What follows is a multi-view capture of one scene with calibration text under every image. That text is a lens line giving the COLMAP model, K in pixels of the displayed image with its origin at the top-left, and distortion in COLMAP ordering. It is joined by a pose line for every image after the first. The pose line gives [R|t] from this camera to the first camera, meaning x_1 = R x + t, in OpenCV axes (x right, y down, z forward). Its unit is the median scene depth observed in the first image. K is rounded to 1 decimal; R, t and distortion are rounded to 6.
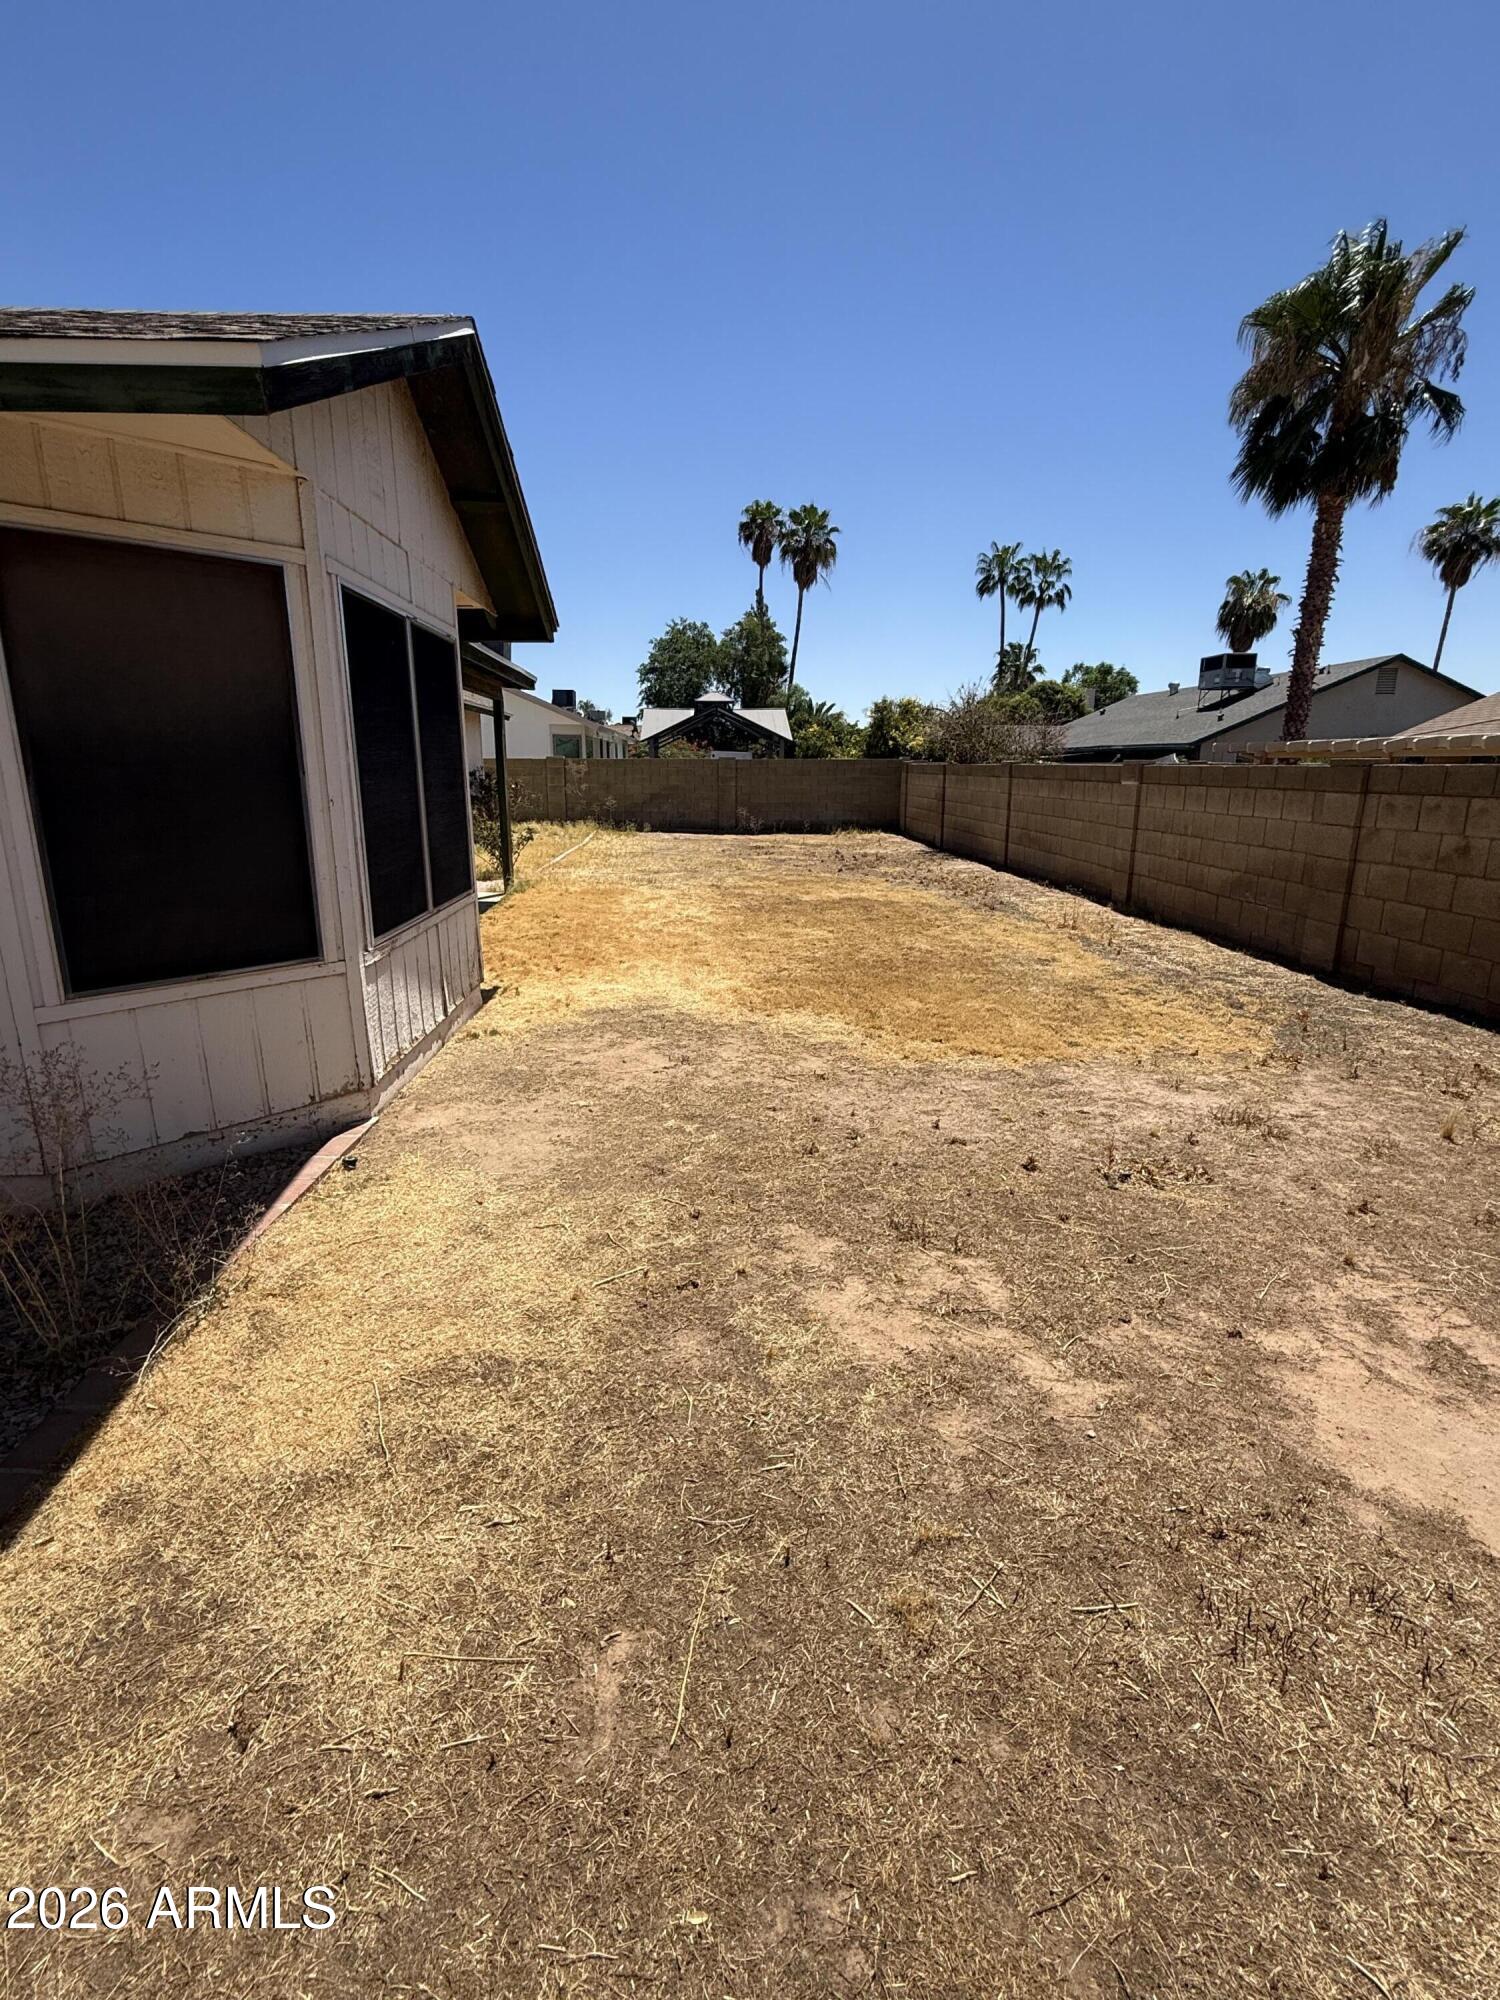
lens RADIAL K [[931.4, 0, 749.7], [0, 931.4, 998.7], [0, 0, 1]] dist [-0.001749, -0.000021]
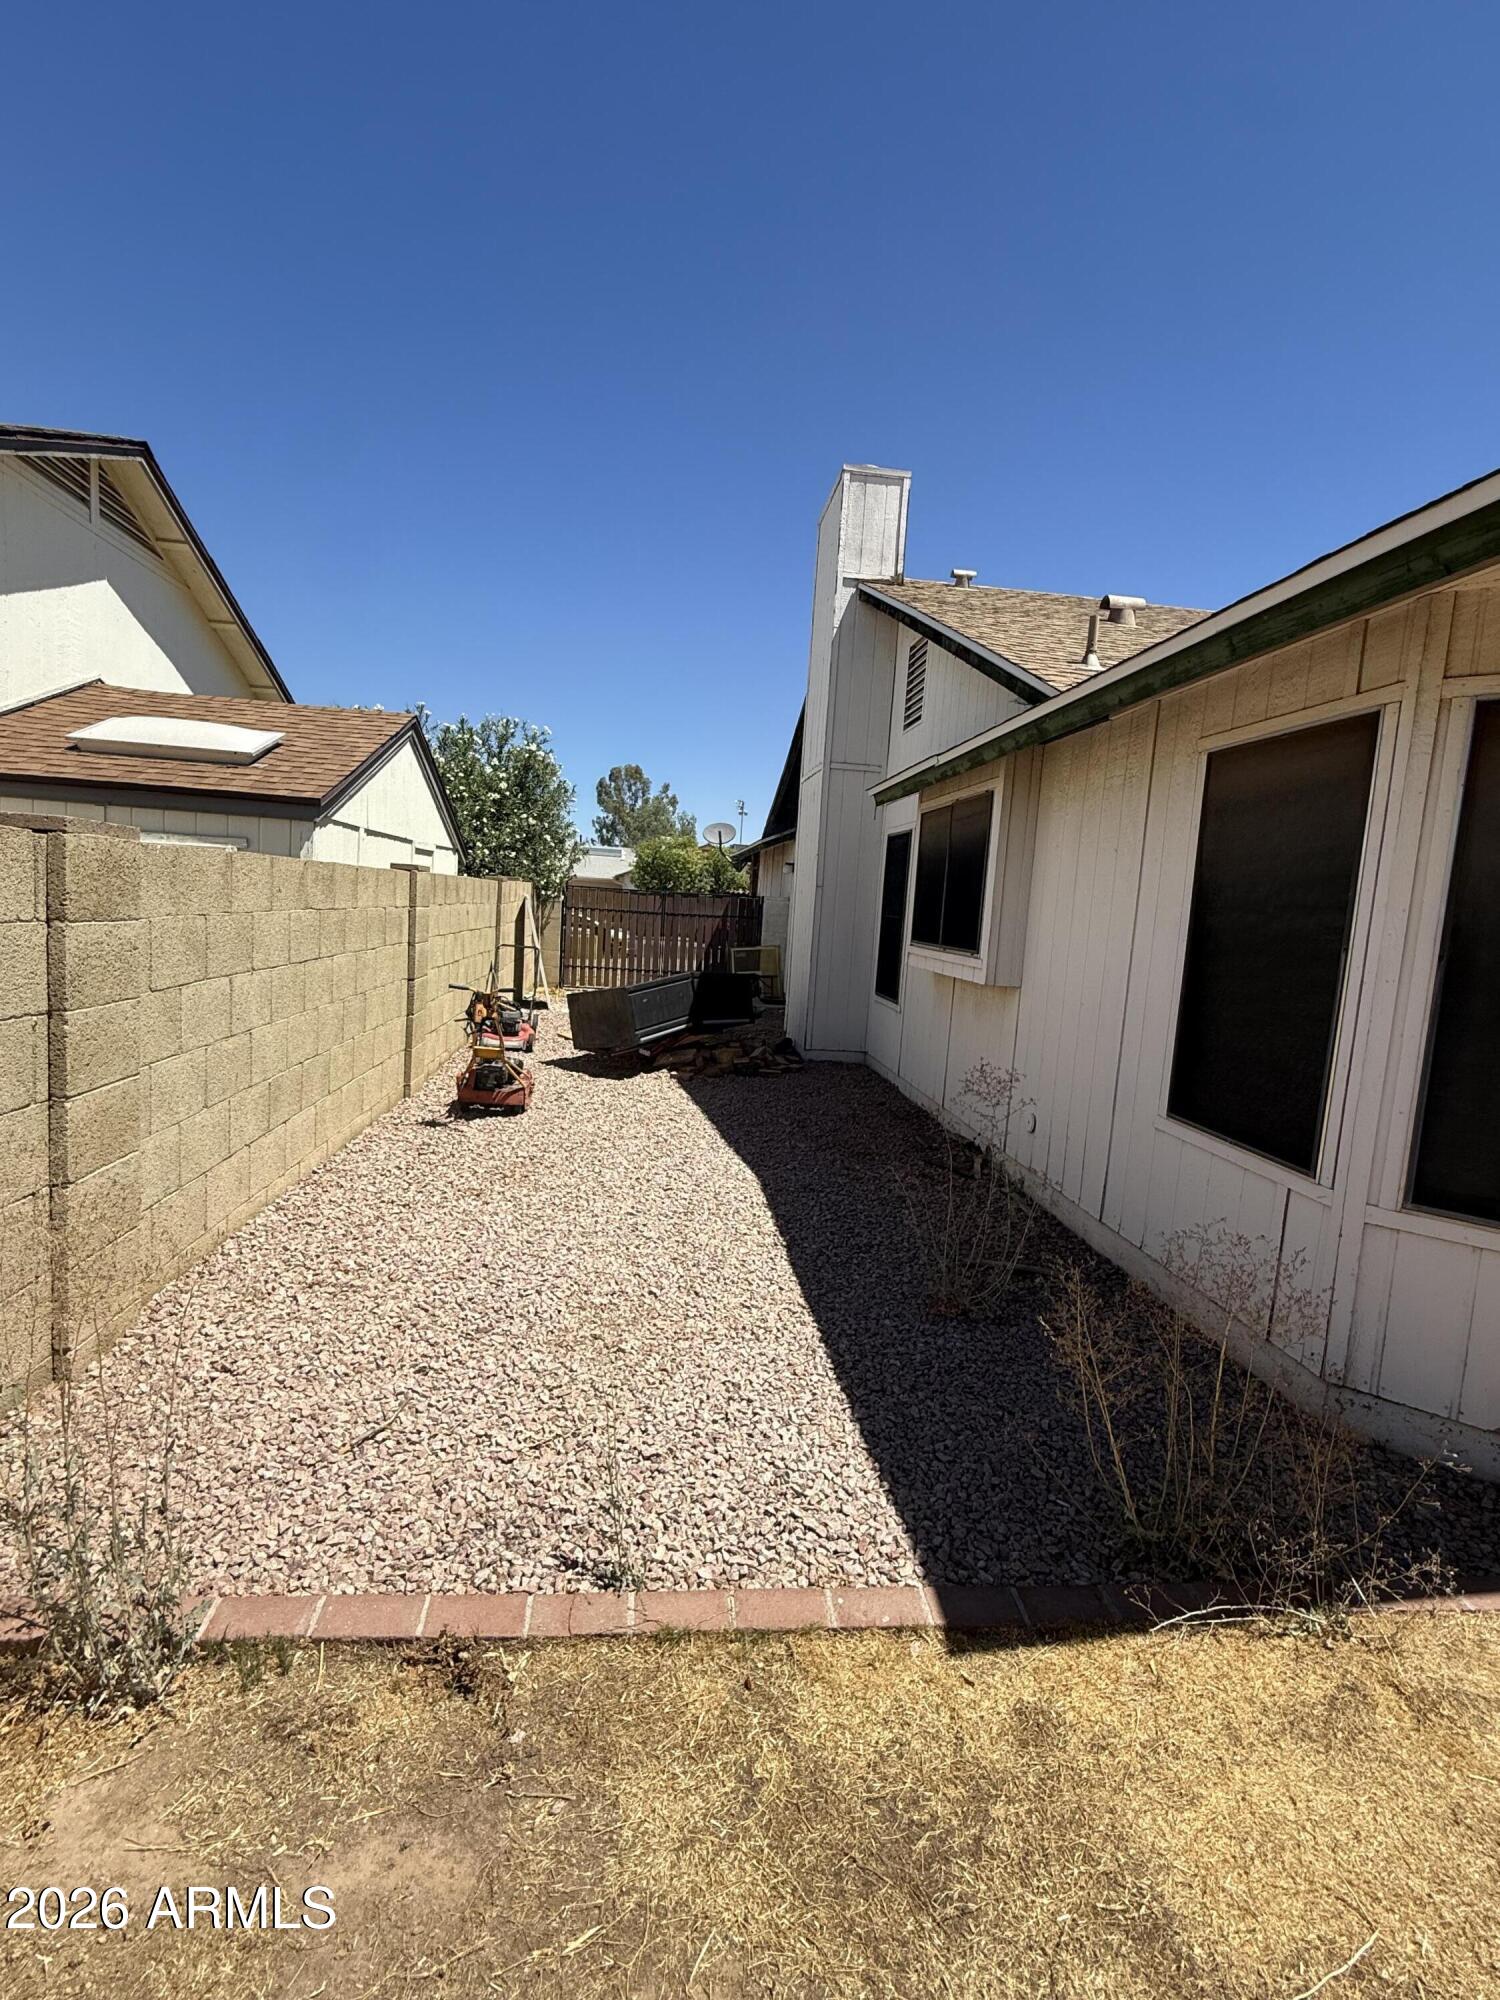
lens RADIAL K [[931.4, 0, 749.5], [0, 931.4, 1003.1], [0, 0, 1]] dist [-0.001749, -0.000021]
pose [[0.053256, 0.110122, -0.992490, 0.123729], [-0.303922, 0.948537, 0.088937, -0.108143], [0.951207, 0.296903, 0.083983, 0.415877]]
